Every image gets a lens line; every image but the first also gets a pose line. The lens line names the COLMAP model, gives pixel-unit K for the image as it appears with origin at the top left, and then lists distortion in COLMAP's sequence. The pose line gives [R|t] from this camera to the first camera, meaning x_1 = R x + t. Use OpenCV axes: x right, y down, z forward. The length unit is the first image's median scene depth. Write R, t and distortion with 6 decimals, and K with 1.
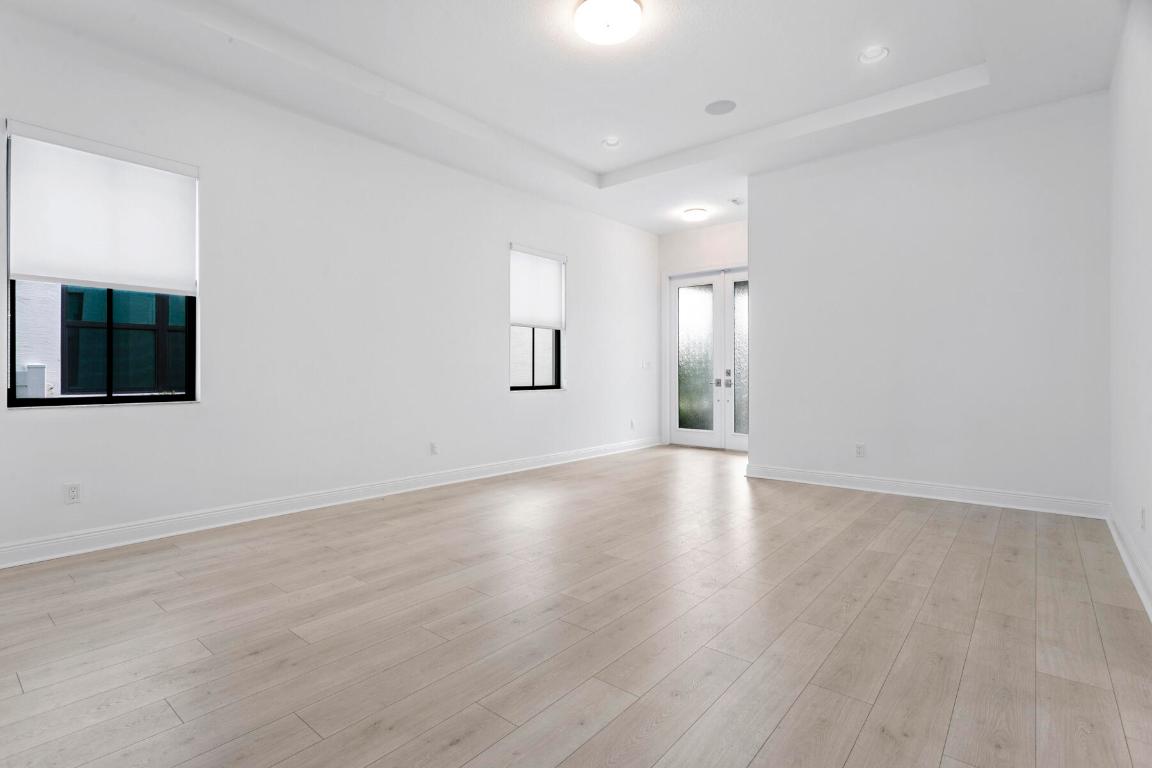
lens RADIAL K [[556.0, 0, 564.6], [0, 556.0, 370.1], [0, 0, 1]] dist [0.014915, -0.002238]
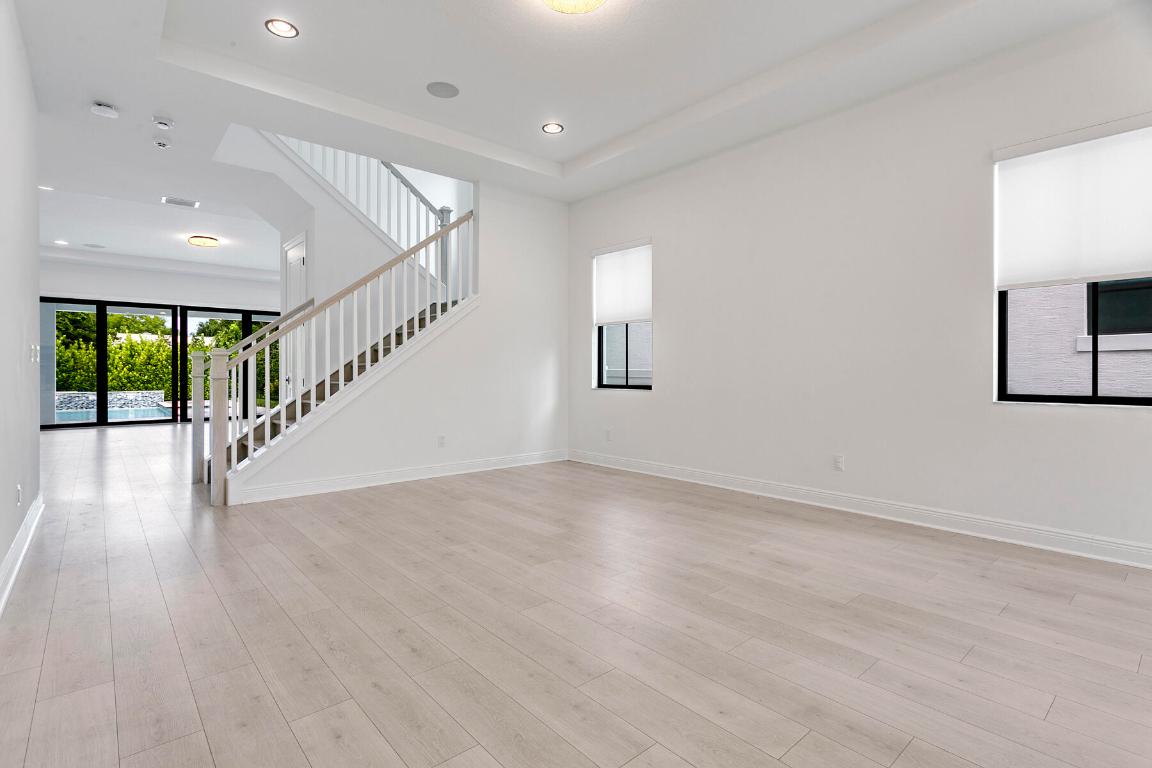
lens RADIAL K [[556.0, 0, 564.6], [0, 556.0, 370.1], [0, 0, 1]] dist [0.014915, -0.002238]
pose [[-0.170115, -0.002330, -0.985421, 0.949489], [0.008199, 0.999959, -0.003780, 0.005656], [0.985390, -0.008722, -0.170089, 1.105791]]
